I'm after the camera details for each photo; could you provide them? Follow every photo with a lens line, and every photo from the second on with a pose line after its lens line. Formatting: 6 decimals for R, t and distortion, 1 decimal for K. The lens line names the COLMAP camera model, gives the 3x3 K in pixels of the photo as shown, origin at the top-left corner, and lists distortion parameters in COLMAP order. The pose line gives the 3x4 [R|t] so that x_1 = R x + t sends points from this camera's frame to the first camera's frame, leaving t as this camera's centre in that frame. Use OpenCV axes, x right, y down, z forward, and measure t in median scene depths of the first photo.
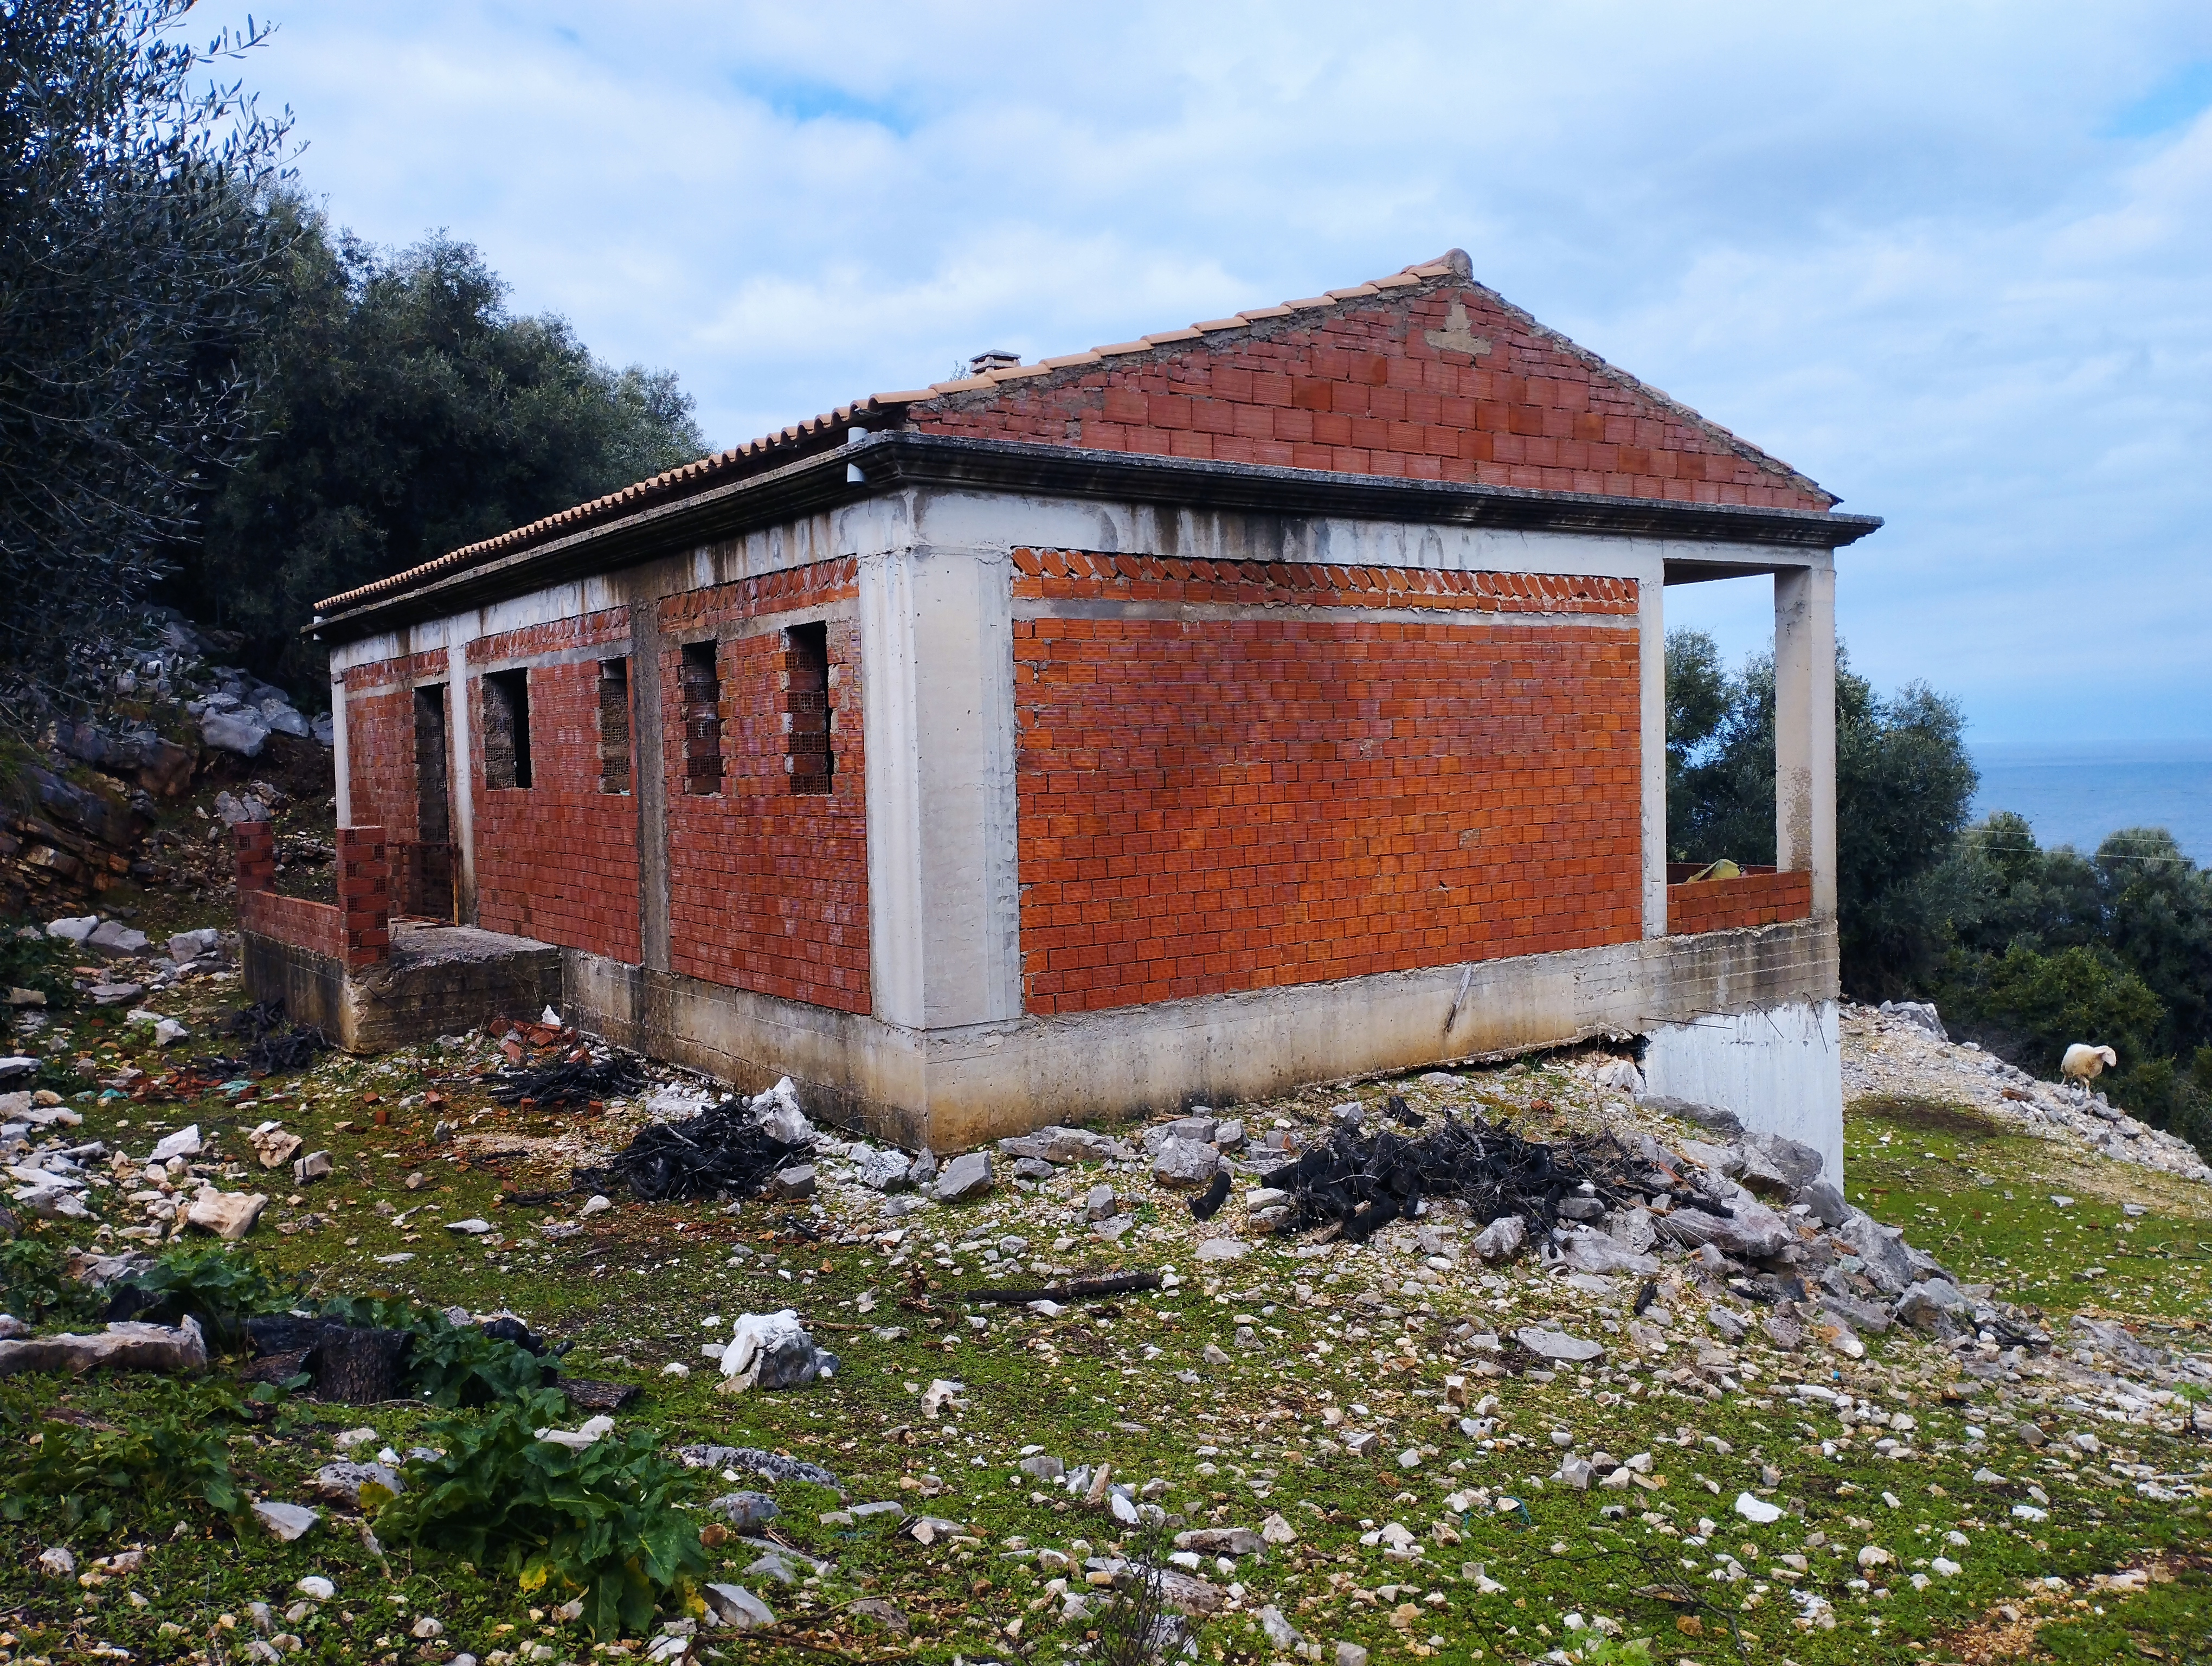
lens RADIAL K [[1799.2, 0, 1101.6], [0, 1799.2, 830.3], [0, 0, 1]] dist [0.107073, -0.115927]
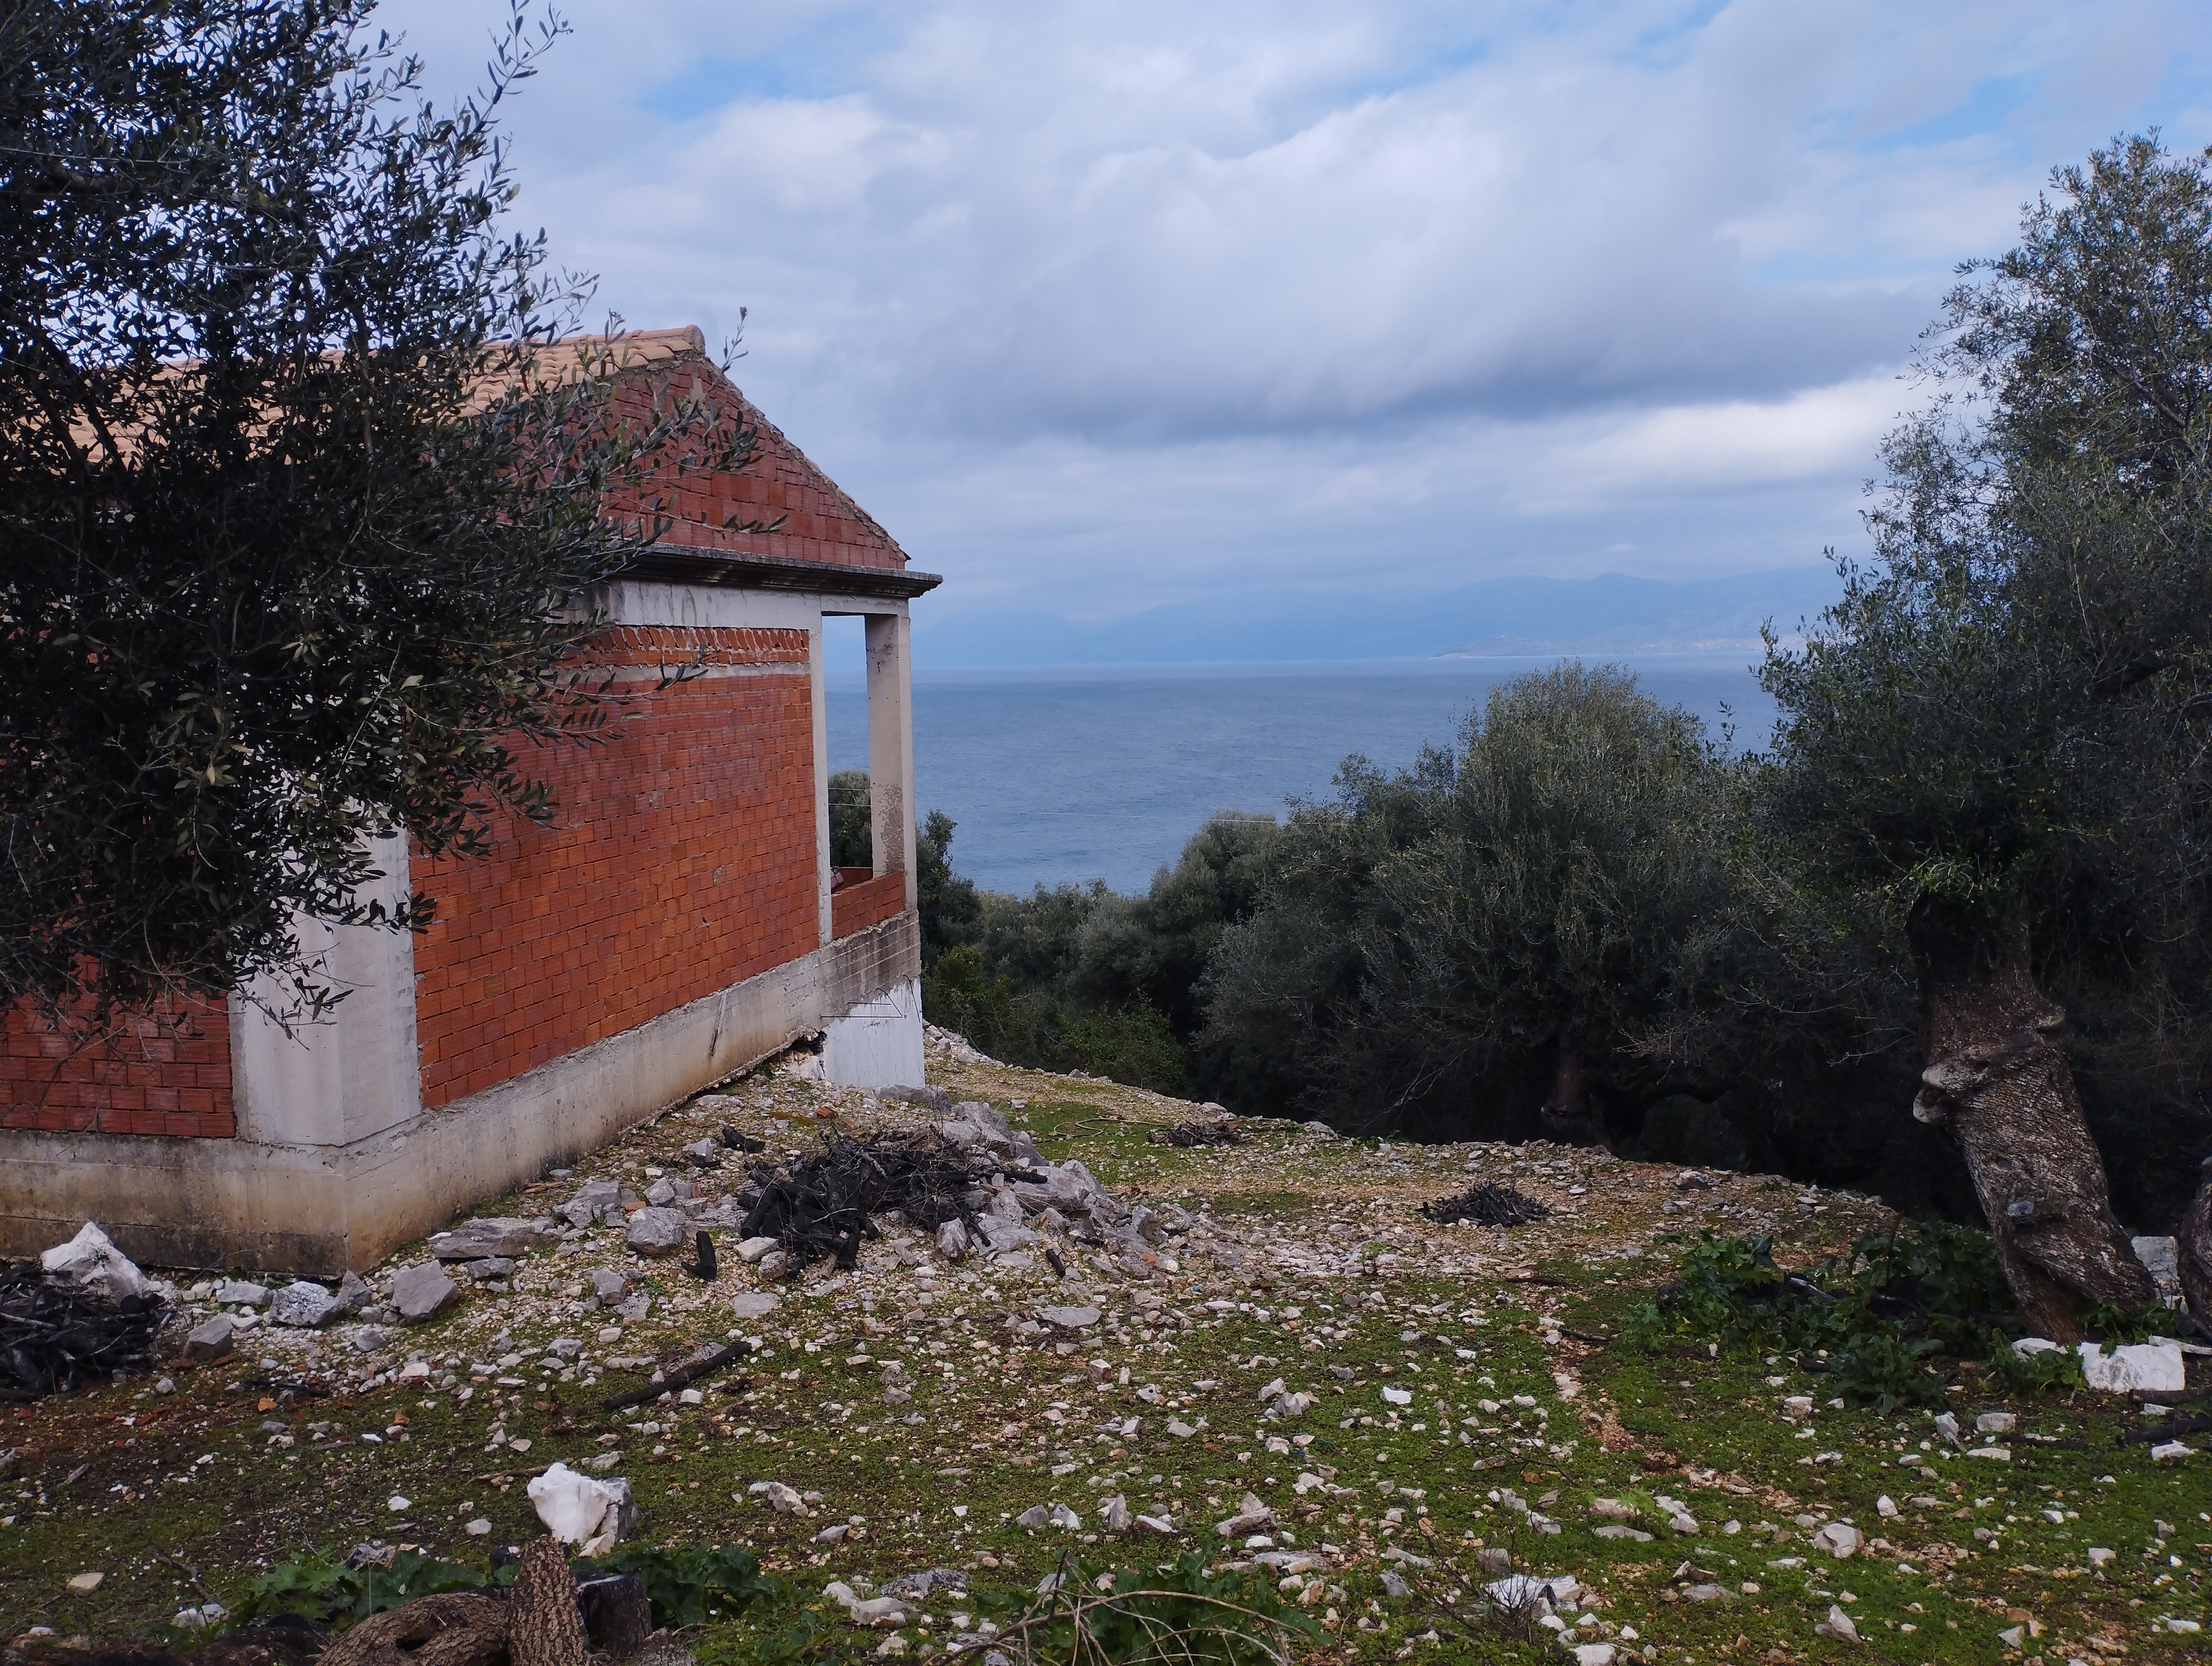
lens RADIAL K [[1799.2, 0, 1105.0], [0, 1799.2, 838.1], [0, 0, 1]] dist [0.107073, -0.115927]
pose [[0.755602, -0.054844, 0.652730, -0.333167], [0.026709, 0.998240, 0.052957, -0.070082], [-0.654486, -0.022580, 0.755737, 0.032737]]
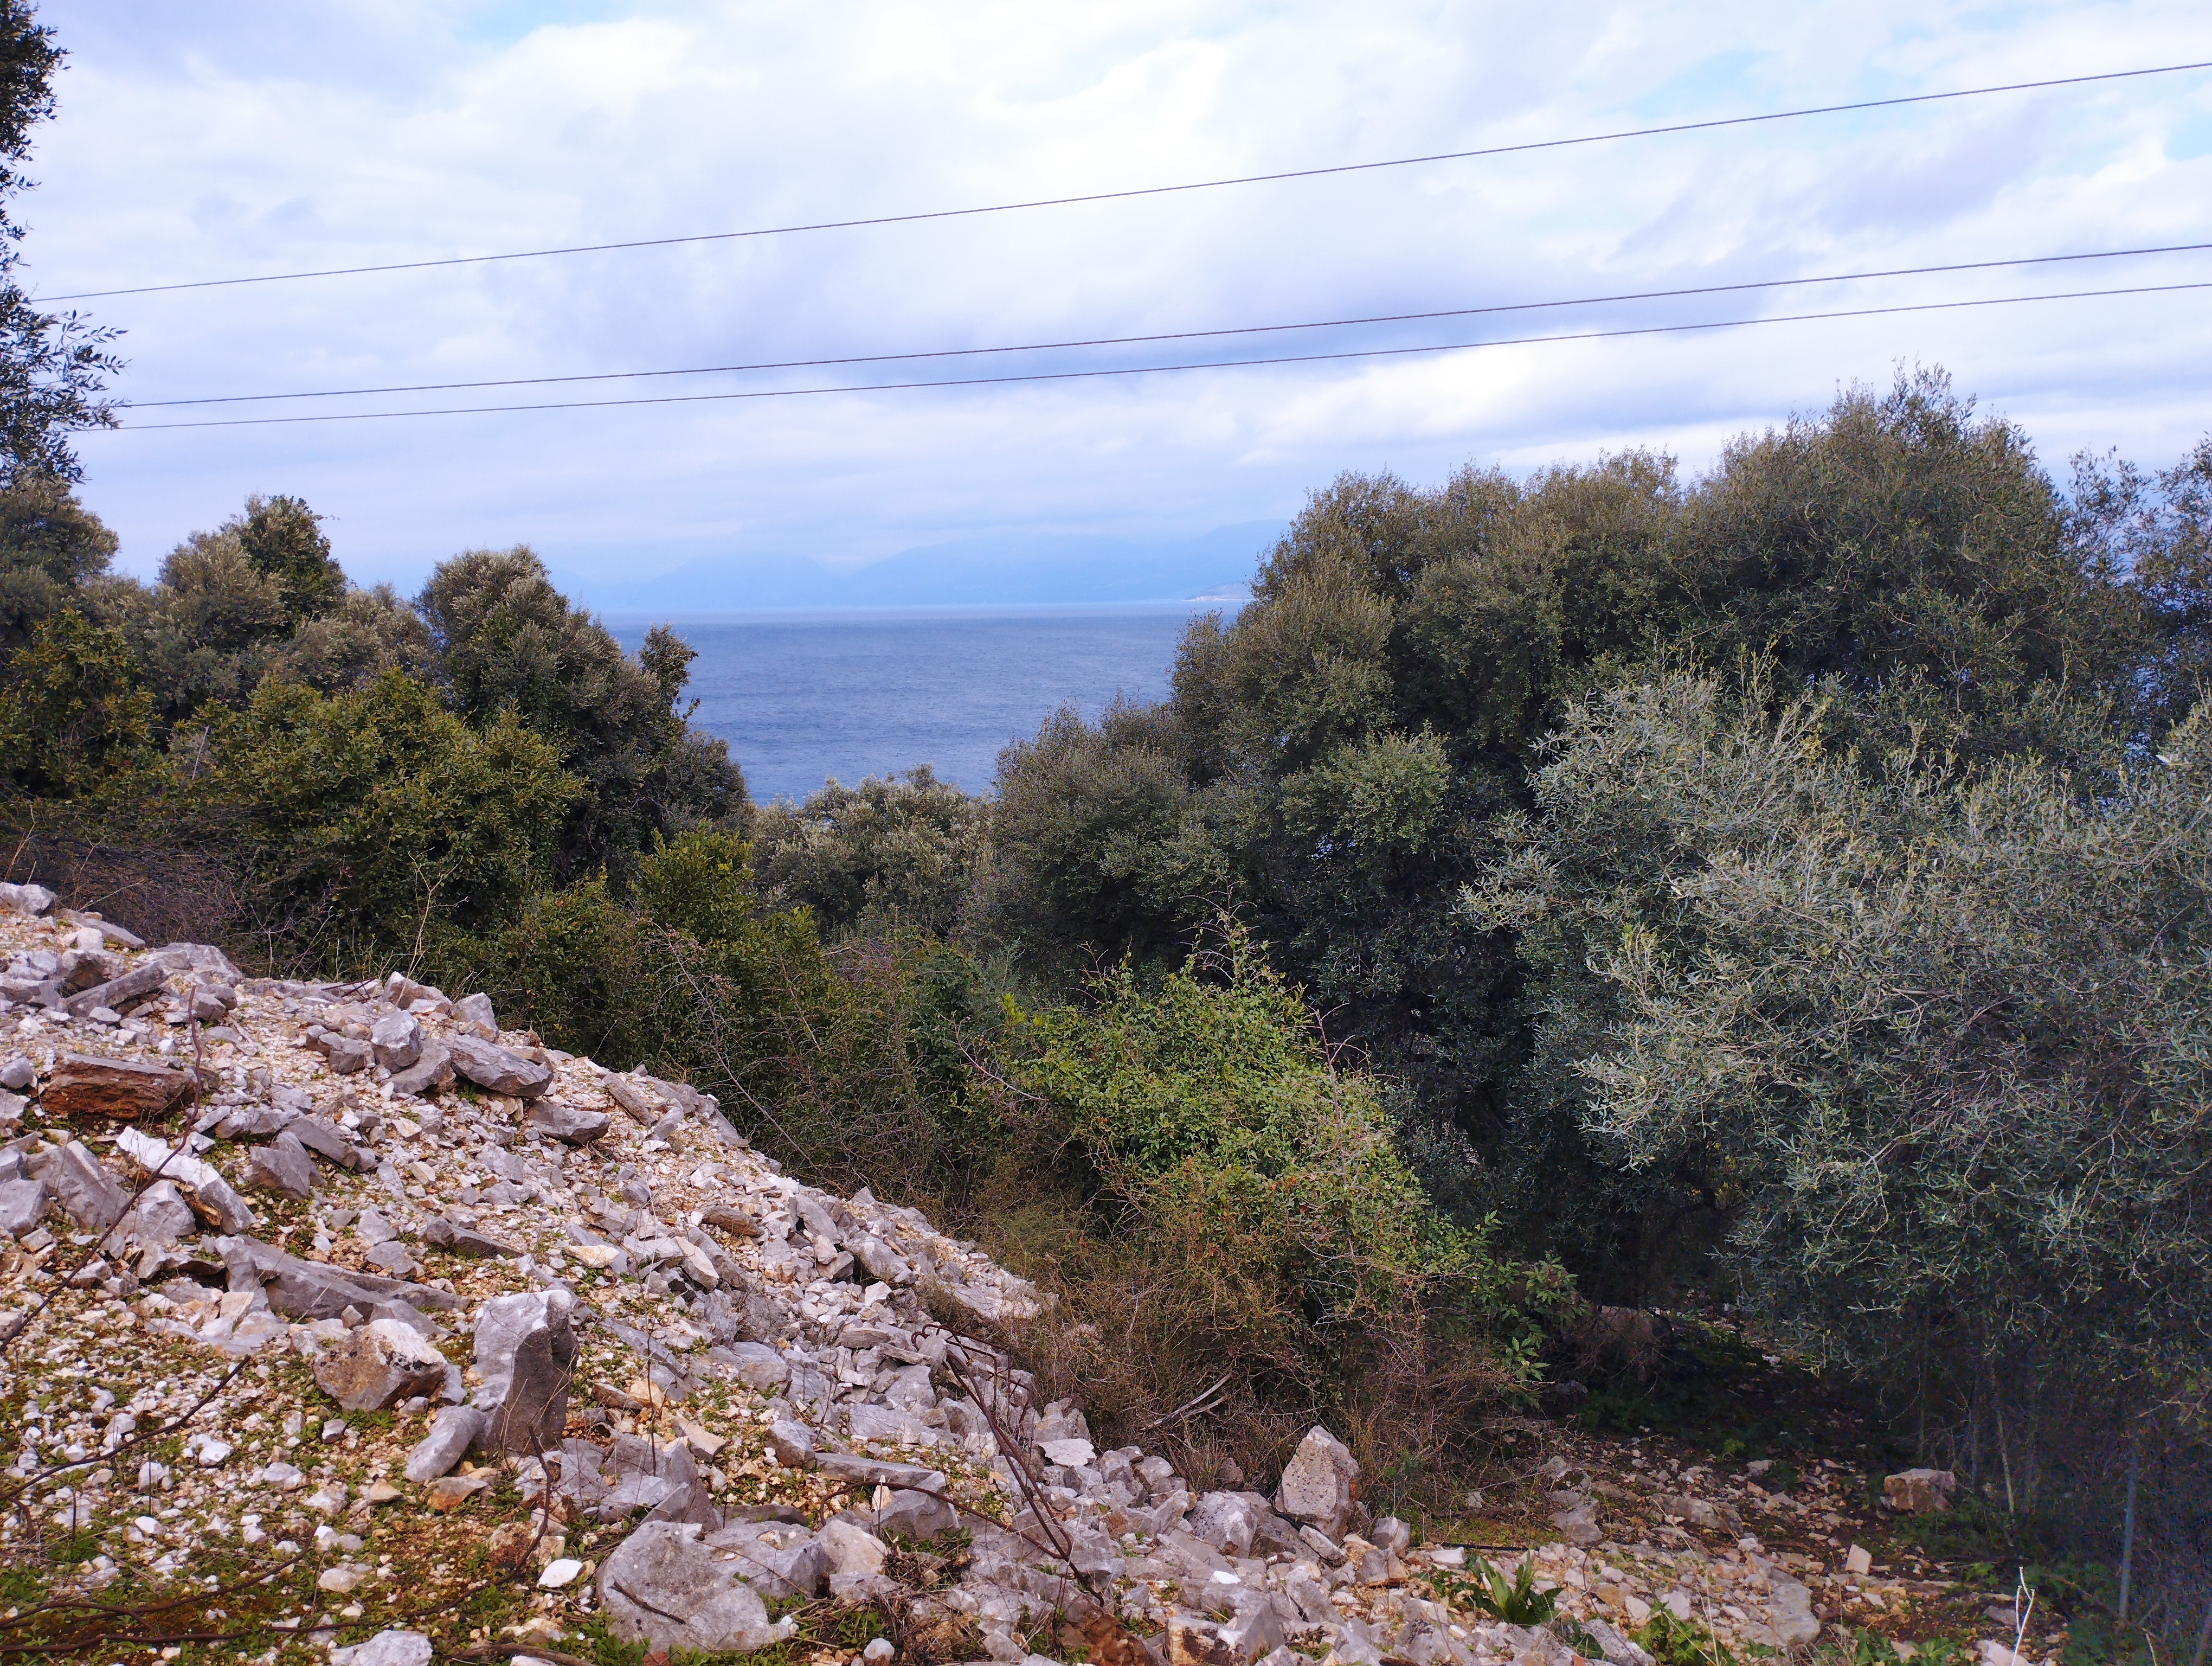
lens RADIAL K [[1799.2, 0, 1102.3], [0, 1799.2, 832.8], [0, 0, 1]] dist [0.107073, -0.115927]
pose [[0.663077, -0.084997, 0.743710, 0.965222], [0.032507, 0.995865, 0.084833, 0.230347], [-0.747845, -0.032075, 0.663098, 1.789118]]
